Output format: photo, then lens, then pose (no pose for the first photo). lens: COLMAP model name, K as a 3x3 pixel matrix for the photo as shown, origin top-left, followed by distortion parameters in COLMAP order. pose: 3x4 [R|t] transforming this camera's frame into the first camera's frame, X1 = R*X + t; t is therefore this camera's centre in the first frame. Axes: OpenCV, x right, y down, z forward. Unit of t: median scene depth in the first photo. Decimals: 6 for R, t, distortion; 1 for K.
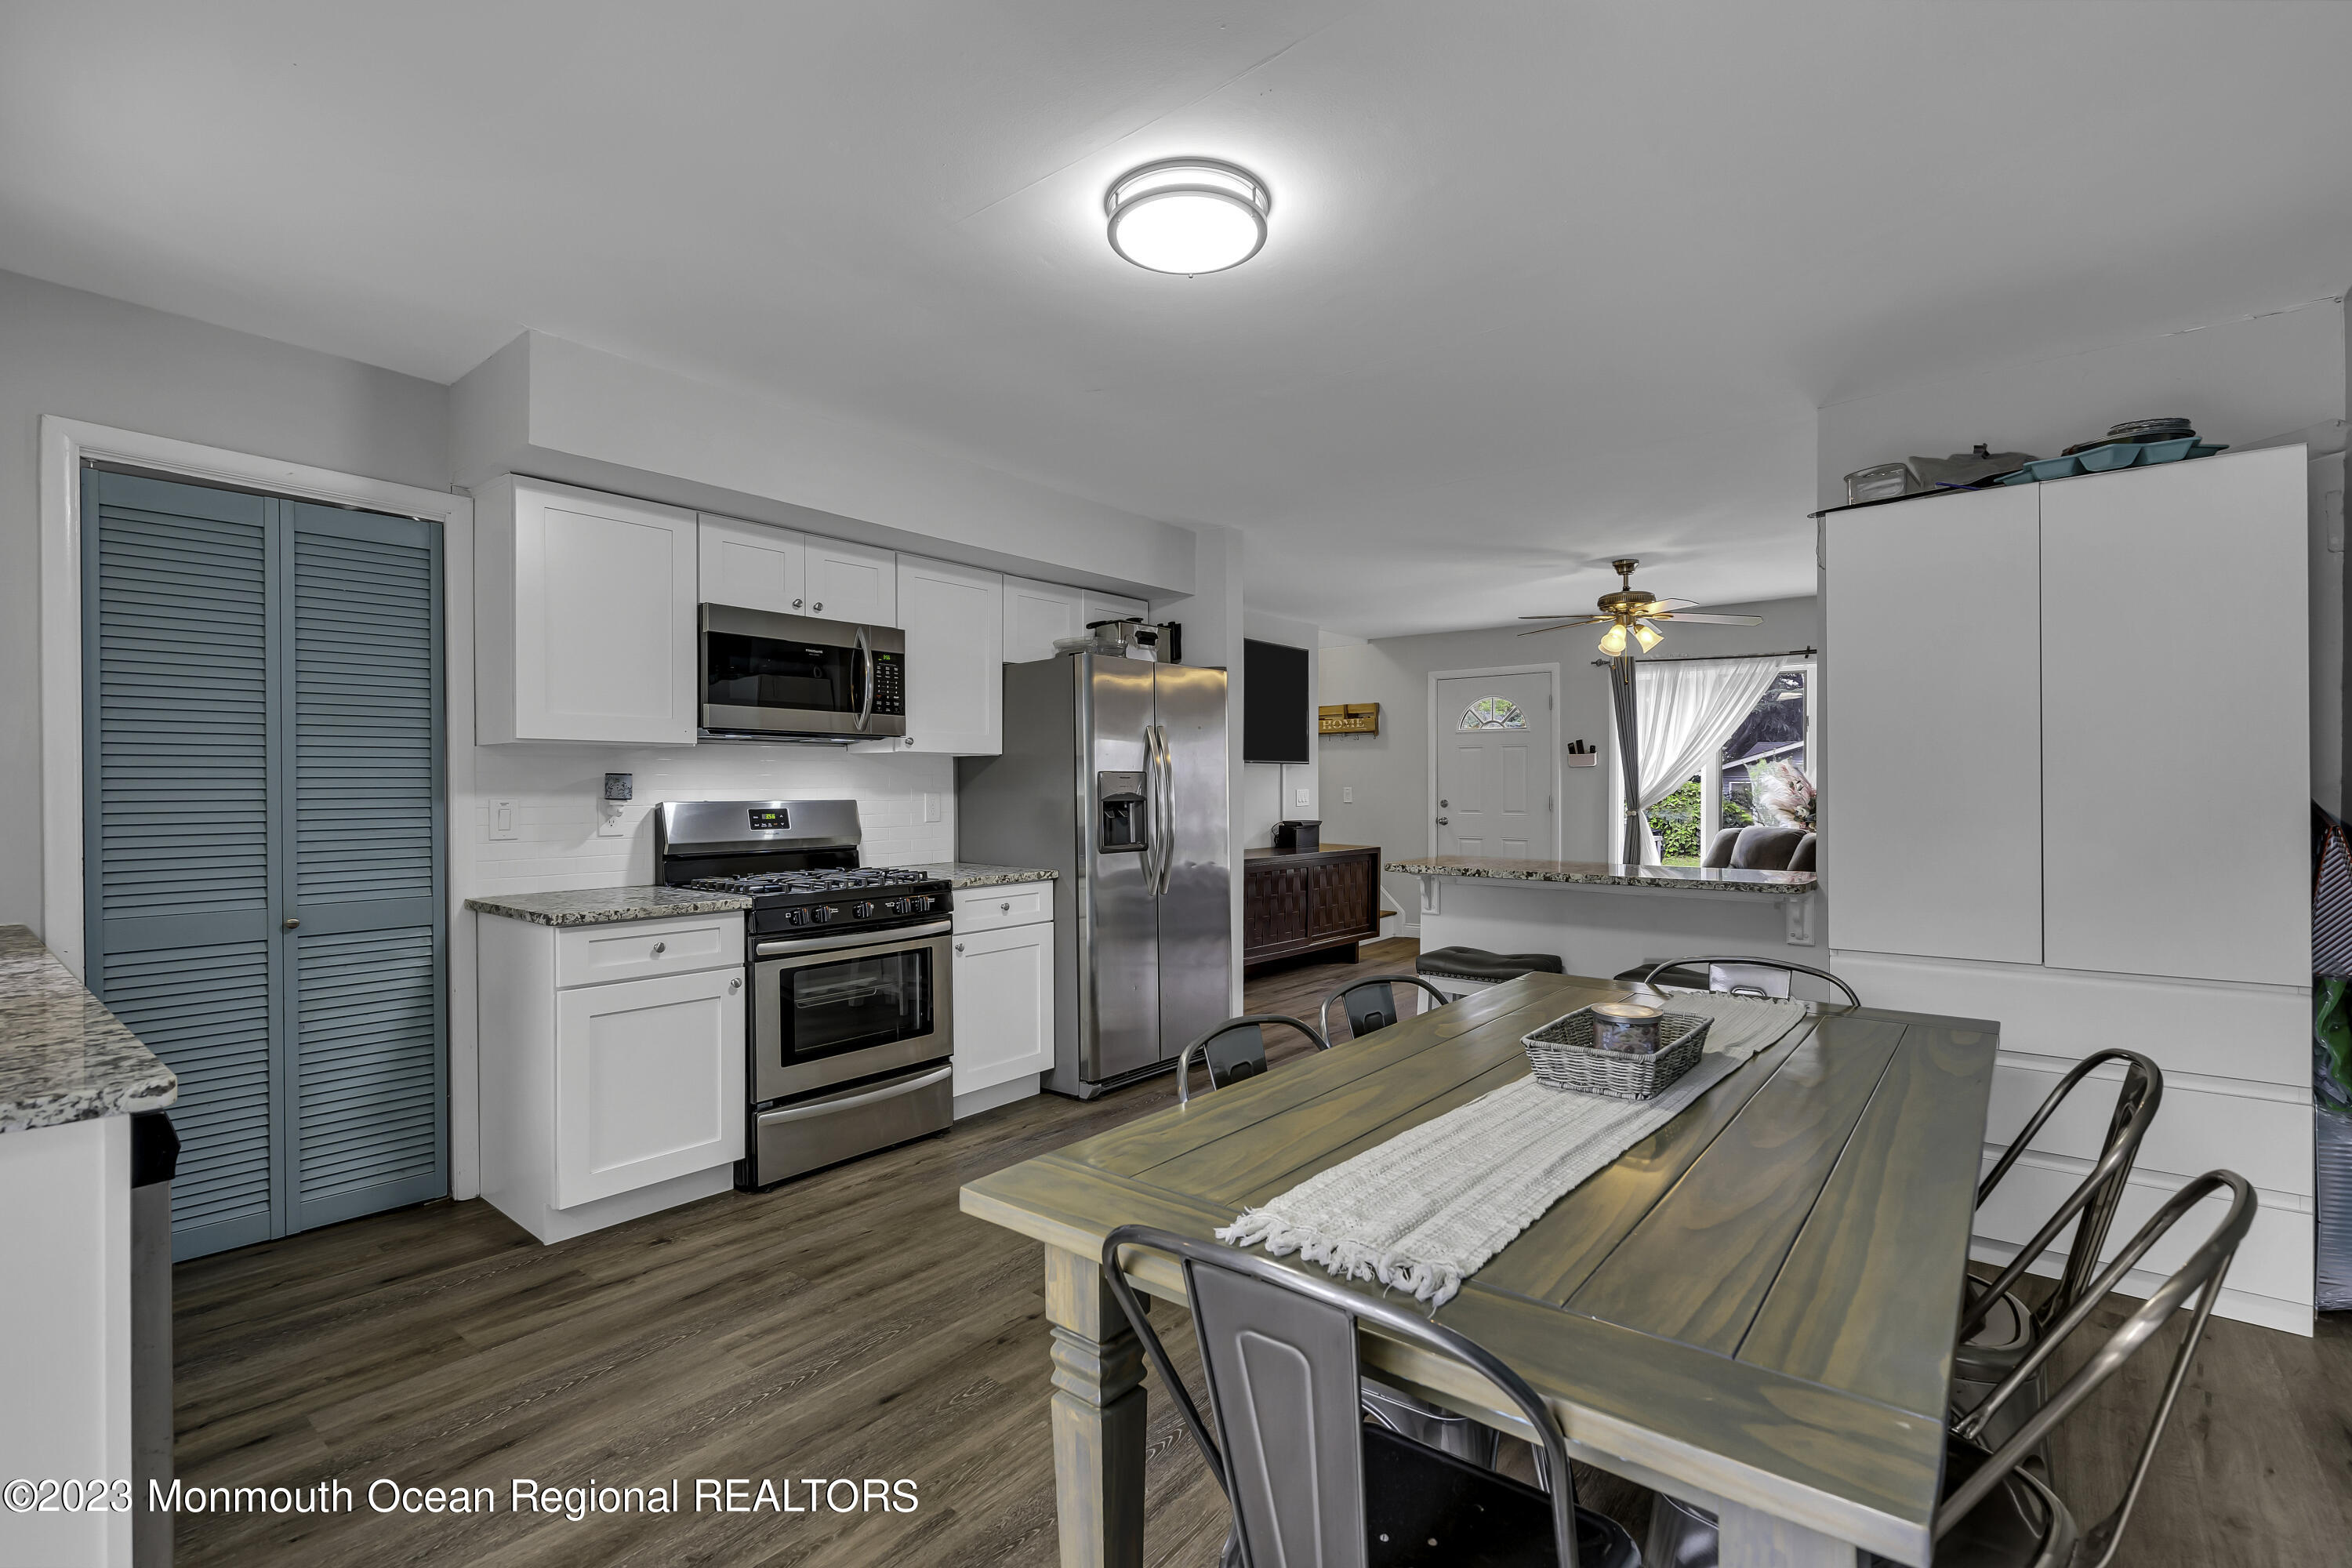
lens RADIAL K [[1070.4, 0, 1172.3], [0, 1070.4, 797.9], [0, 0, 1]] dist [-0.004541, 0.002872]
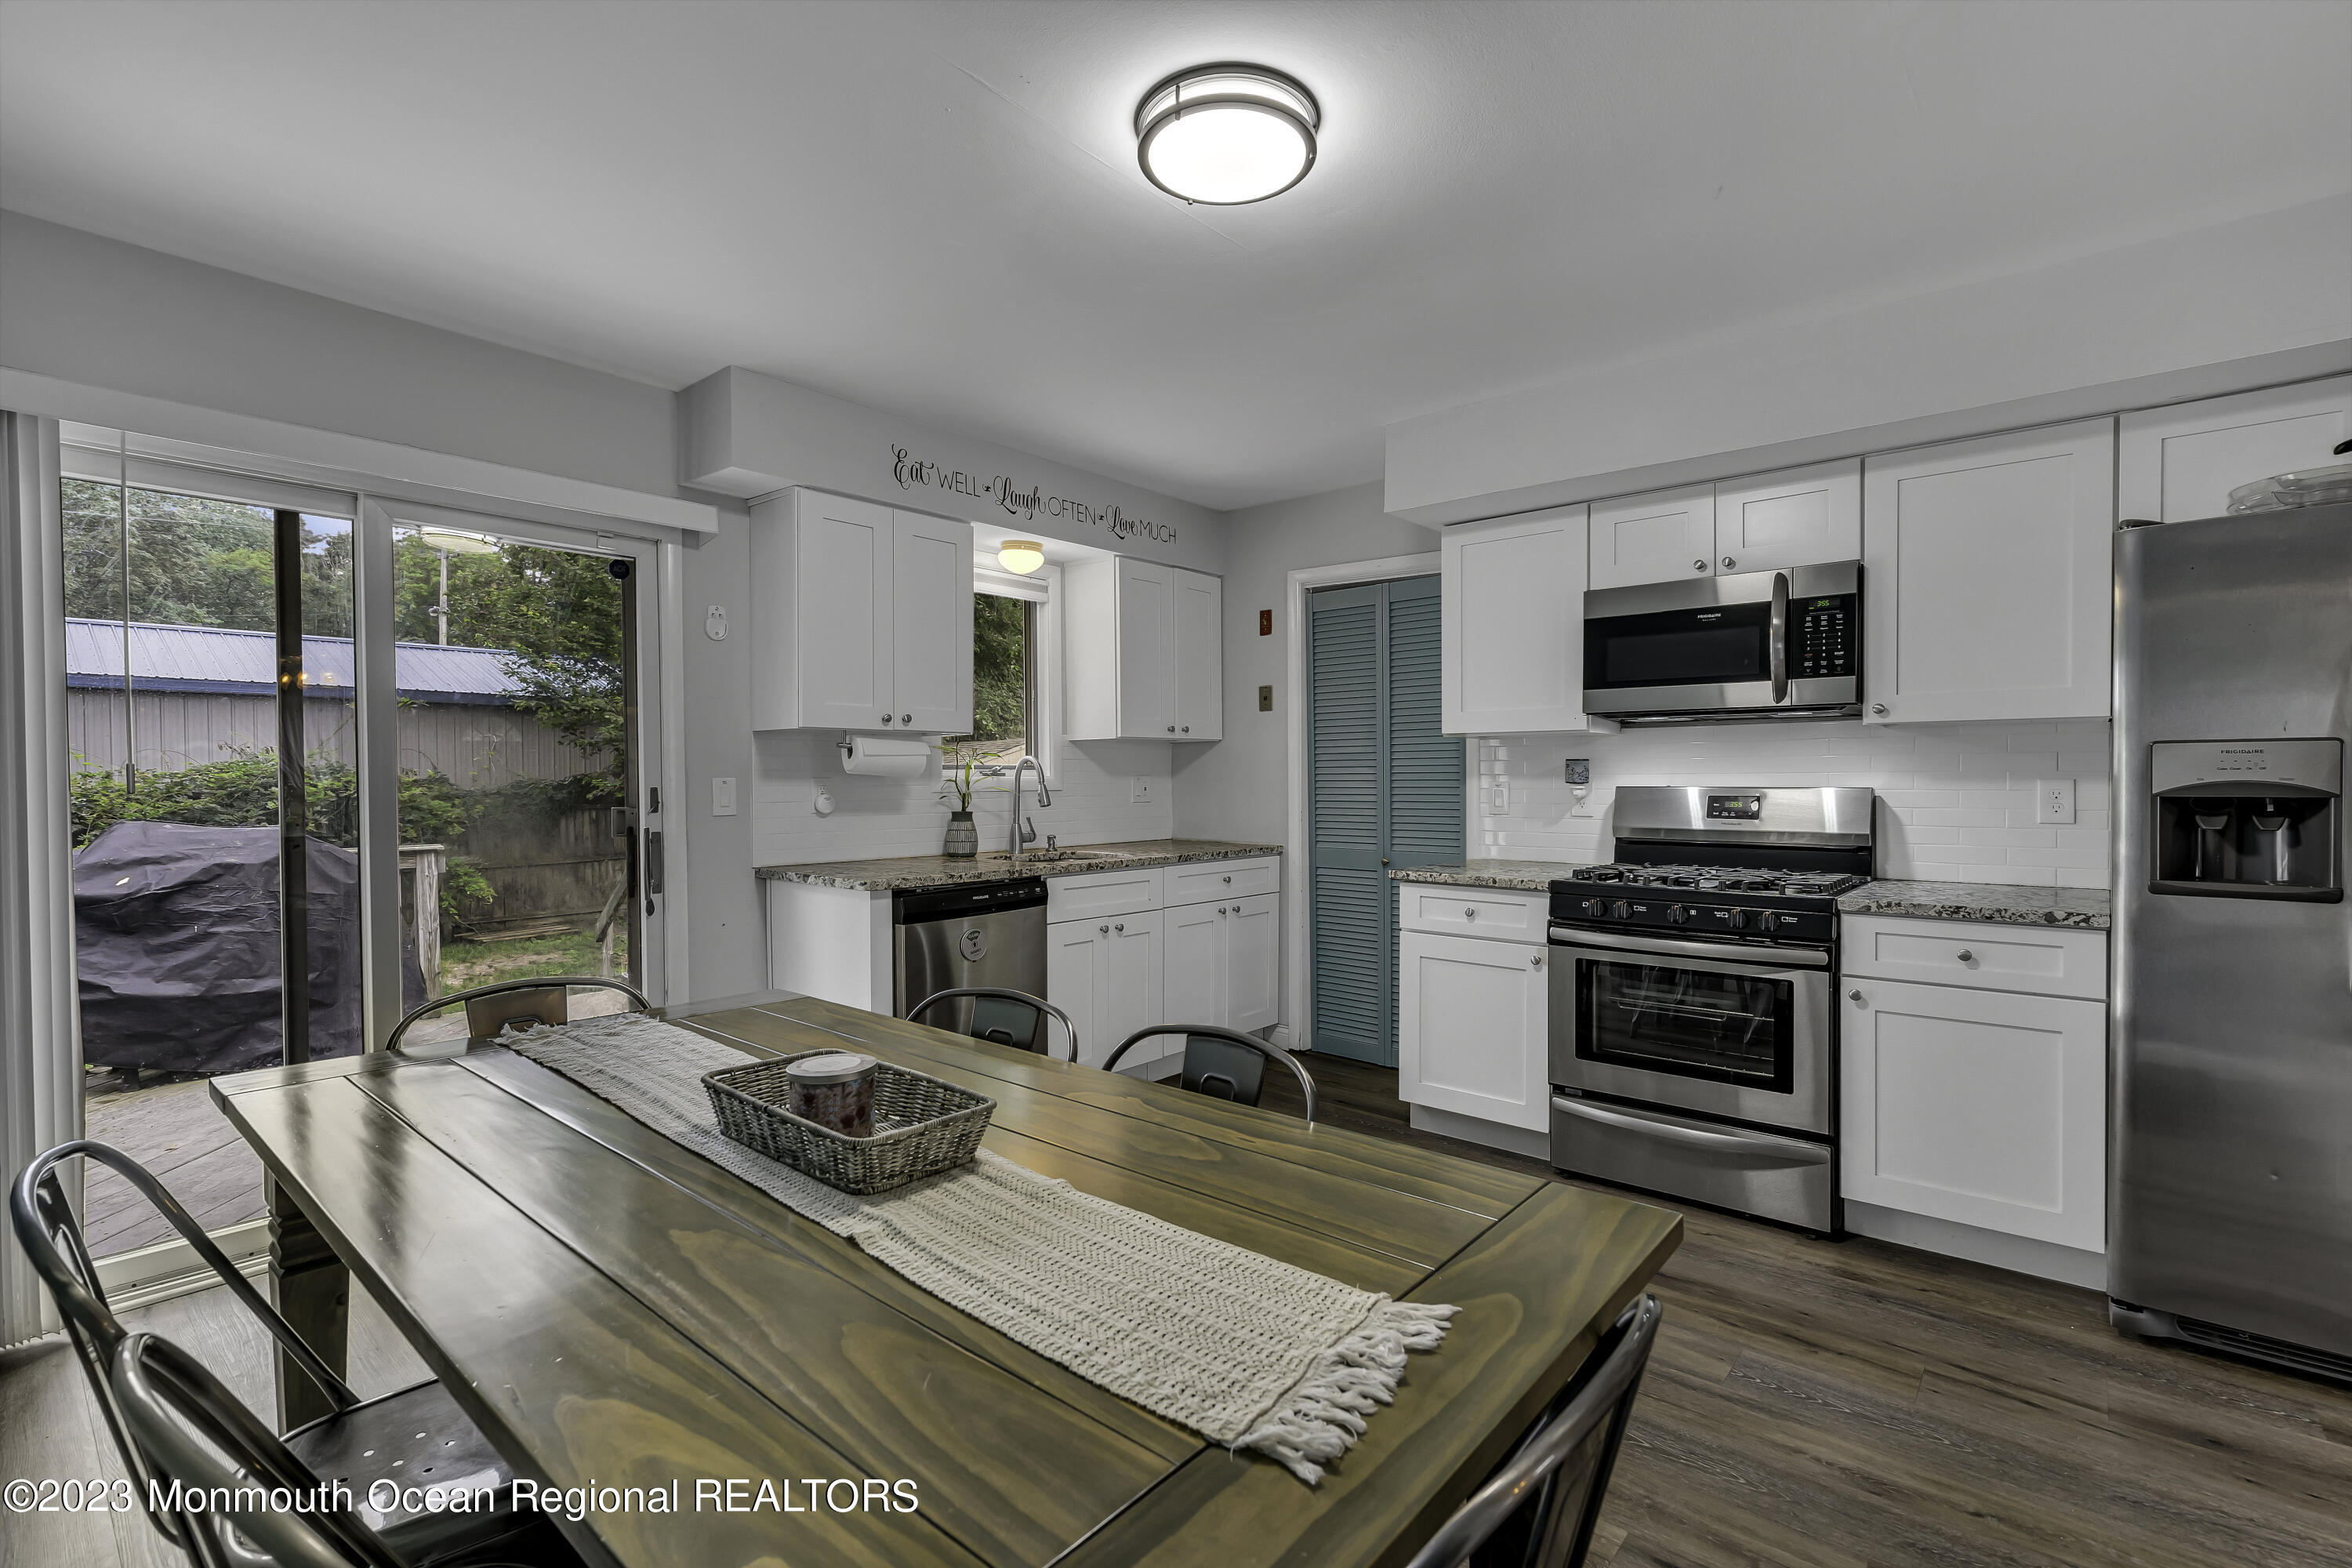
lens RADIAL K [[1070.4, 0, 1180.9], [0, 1070.4, 794.4], [0, 0, 1]] dist [-0.004541, 0.002872]
pose [[-0.026876, 0.019994, -0.999439, 0.475692], [-0.008132, 0.999762, 0.020219, -0.004693], [0.999606, 0.008671, -0.026707, 0.511203]]
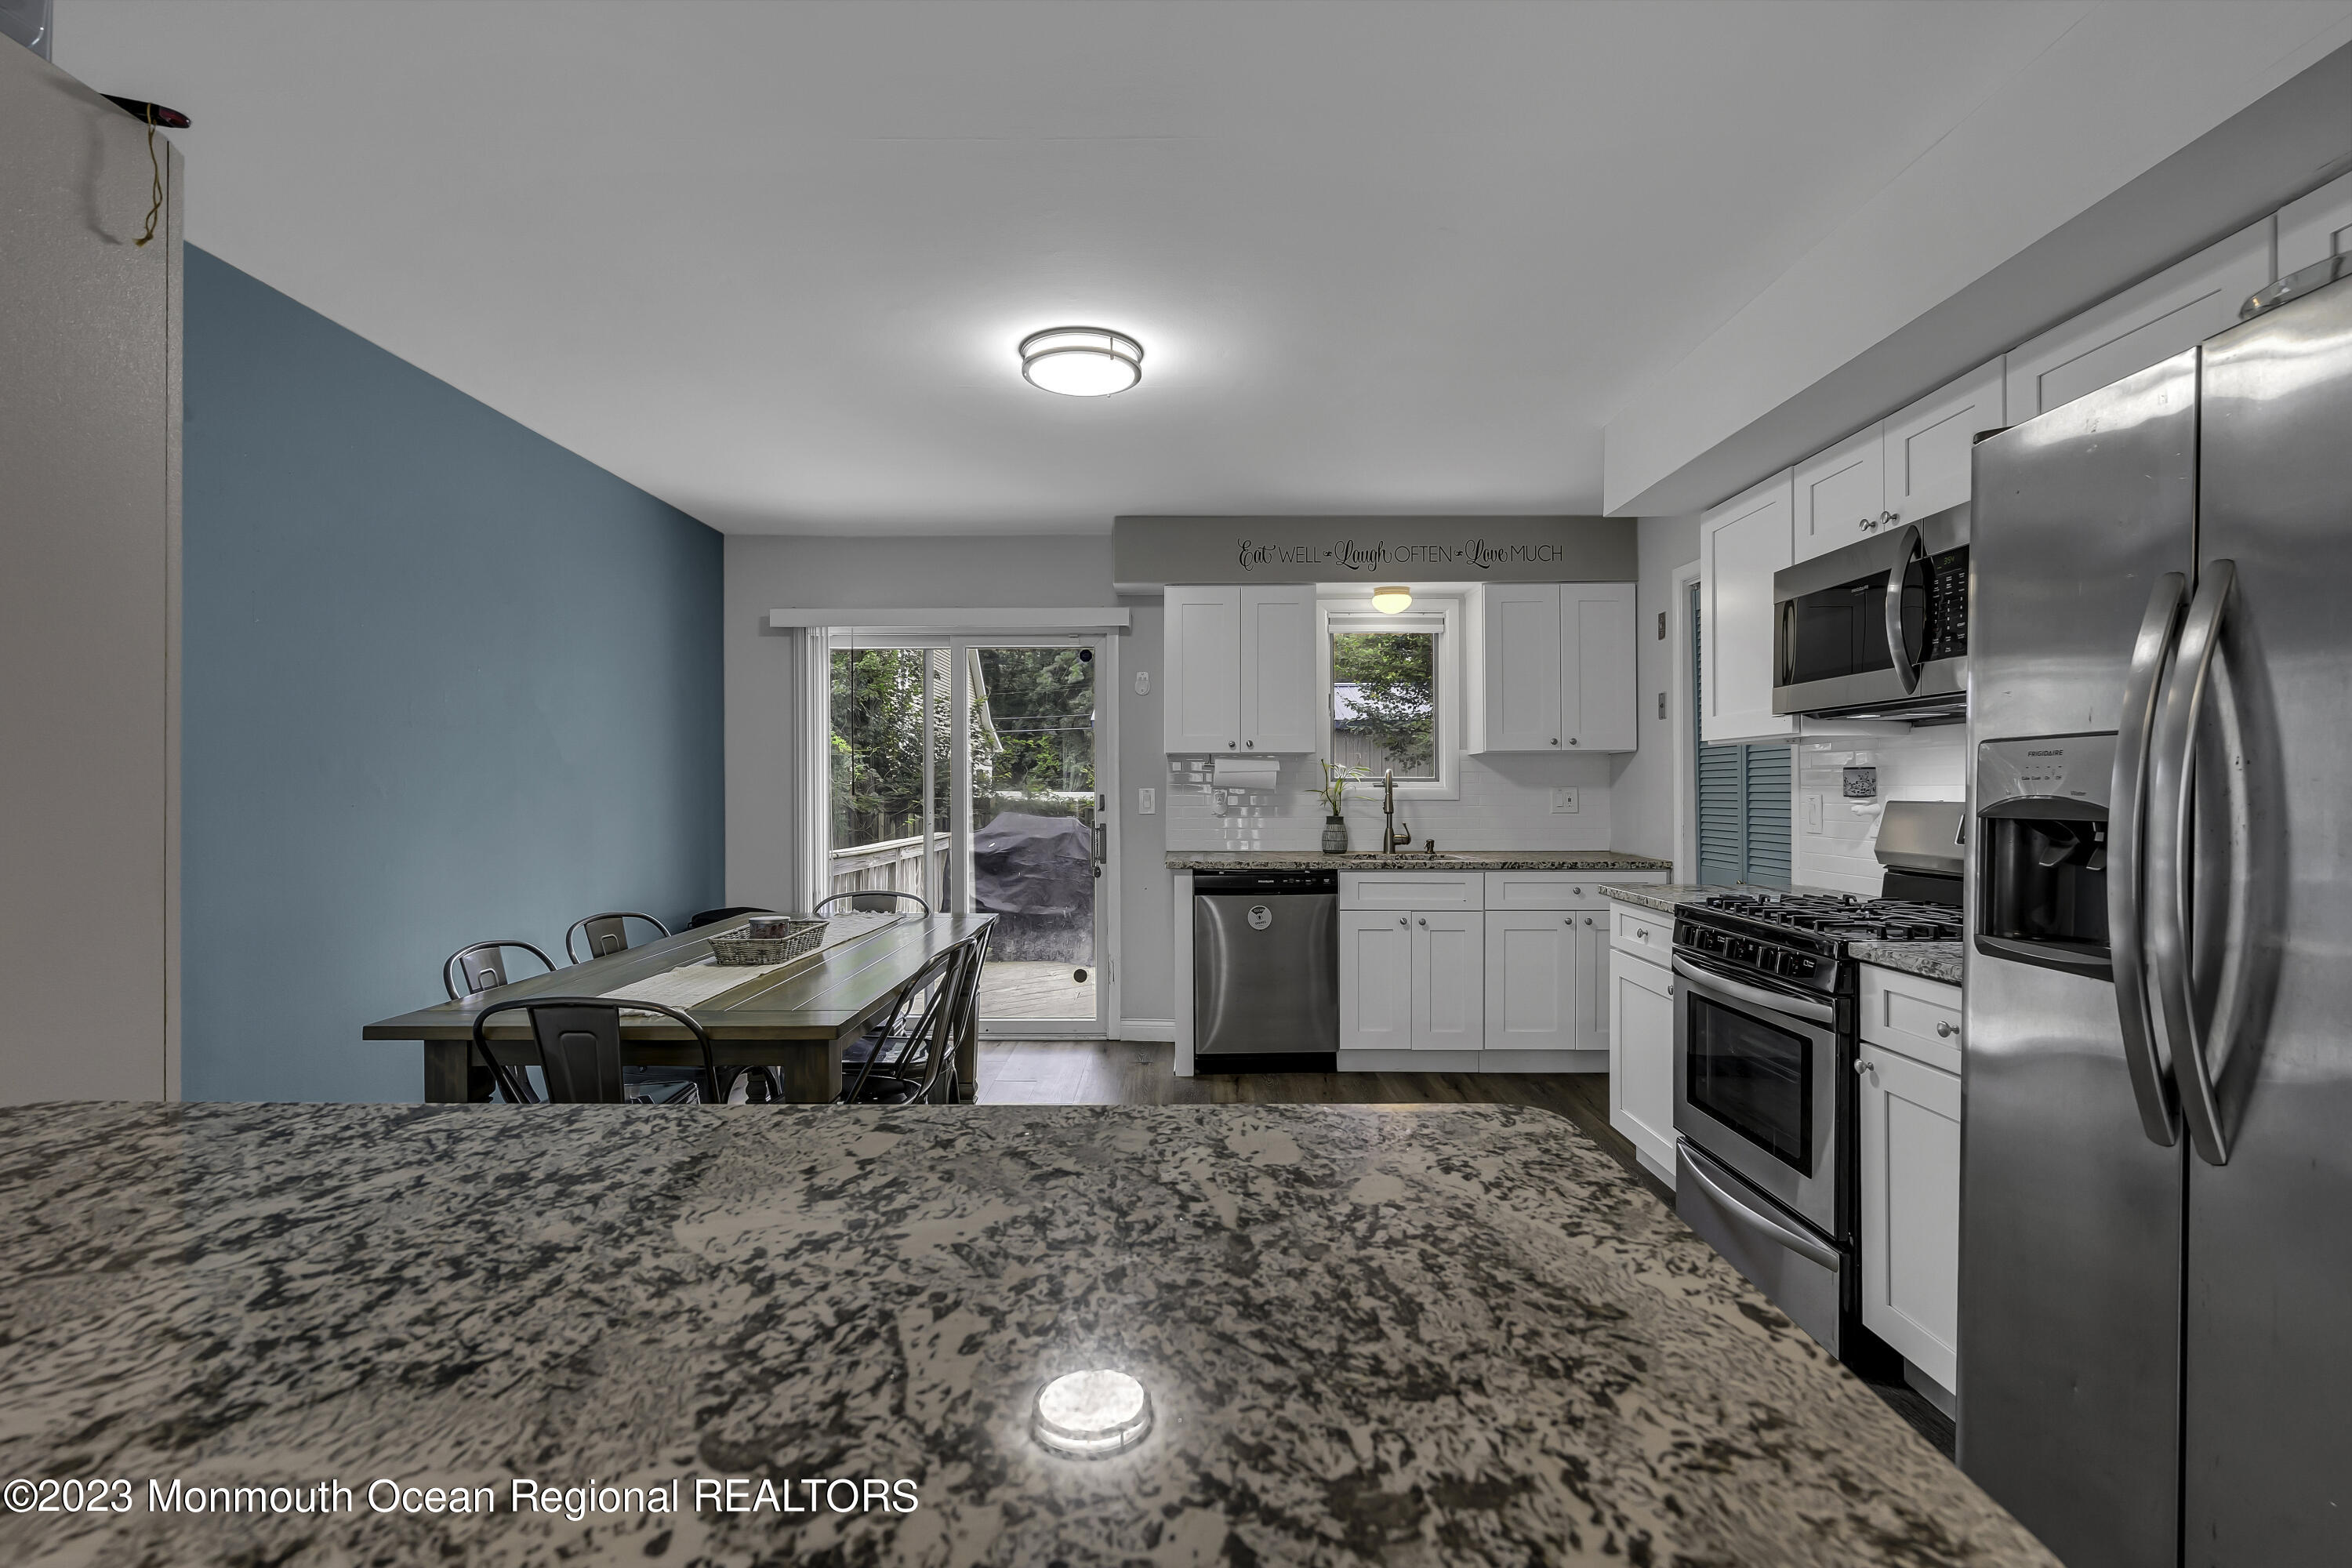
lens RADIAL K [[1070.4, 0, 1179.6], [0, 1070.4, 796.7], [0, 0, 1]] dist [-0.004541, 0.002872]
pose [[-0.778341, 0.008153, -0.627789, 0.392628], [-0.003797, 0.999836, 0.017691, -0.009890], [0.627830, 0.016153, -0.778183, 1.094106]]
